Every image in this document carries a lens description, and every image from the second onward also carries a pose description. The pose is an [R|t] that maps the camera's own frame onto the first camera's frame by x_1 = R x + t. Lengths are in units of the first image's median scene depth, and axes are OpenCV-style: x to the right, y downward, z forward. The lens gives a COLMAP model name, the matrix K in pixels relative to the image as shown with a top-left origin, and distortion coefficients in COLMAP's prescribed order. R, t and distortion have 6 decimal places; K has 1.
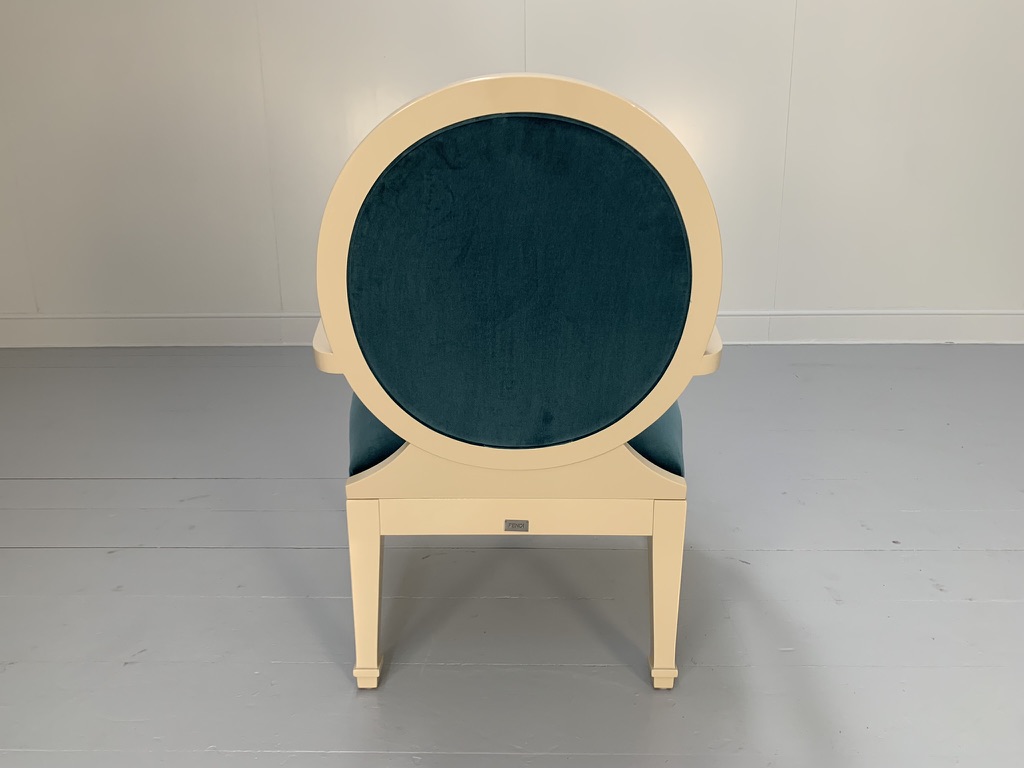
lens RADIAL K [[771.7, 0, 507.9], [0, 771.7, 417.1], [0, 0, 1]] dist [0.008165, -0.001954]
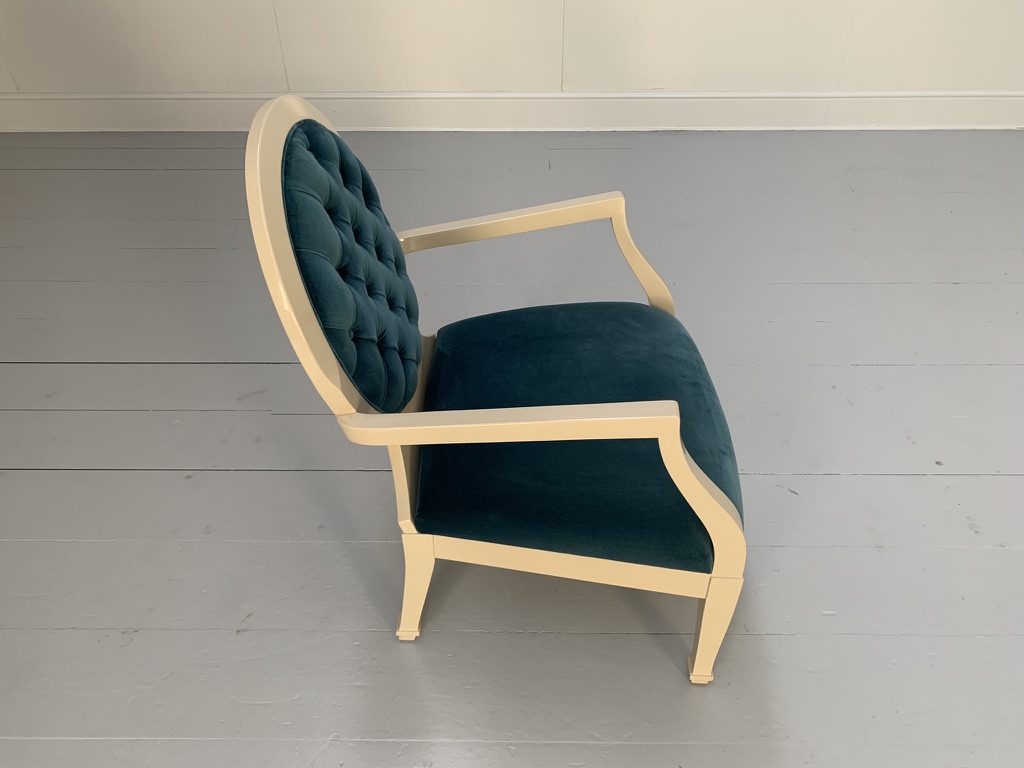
lens RADIAL K [[756.3, 0, 508.5], [0, 756.3, 409.2], [0, 0, 1]] dist [0.002404, -0.000818]
pose [[0.999999, -0.000604, -0.000923, -0.084245], [0.000918, 0.919493, 0.393105, -0.336889], [0.000612, -0.393105, 0.919493, 0.099932]]
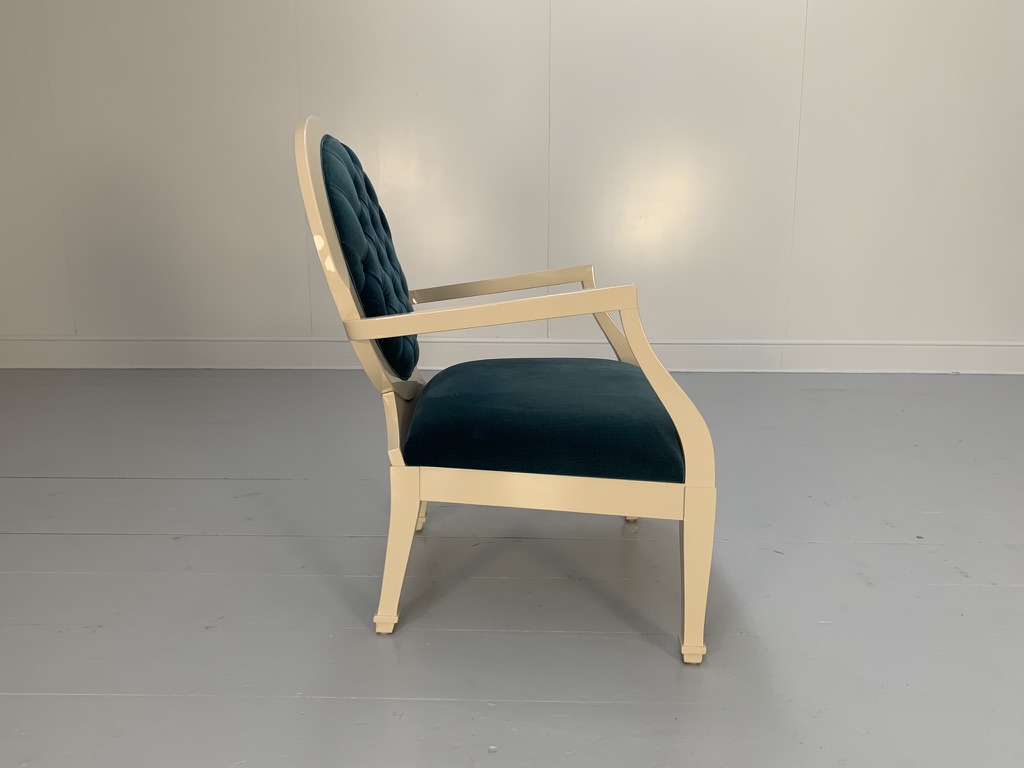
lens RADIAL K [[771.7, 0, 507.9], [0, 771.7, 417.1], [0, 0, 1]] dist [0.008165, -0.001954]
pose [[0.999946, 0.010305, 0.001355, -0.069403], [-0.010205, 0.998139, -0.060125, 0.073855], [-0.001972, 0.060108, 0.998190, -0.068065]]
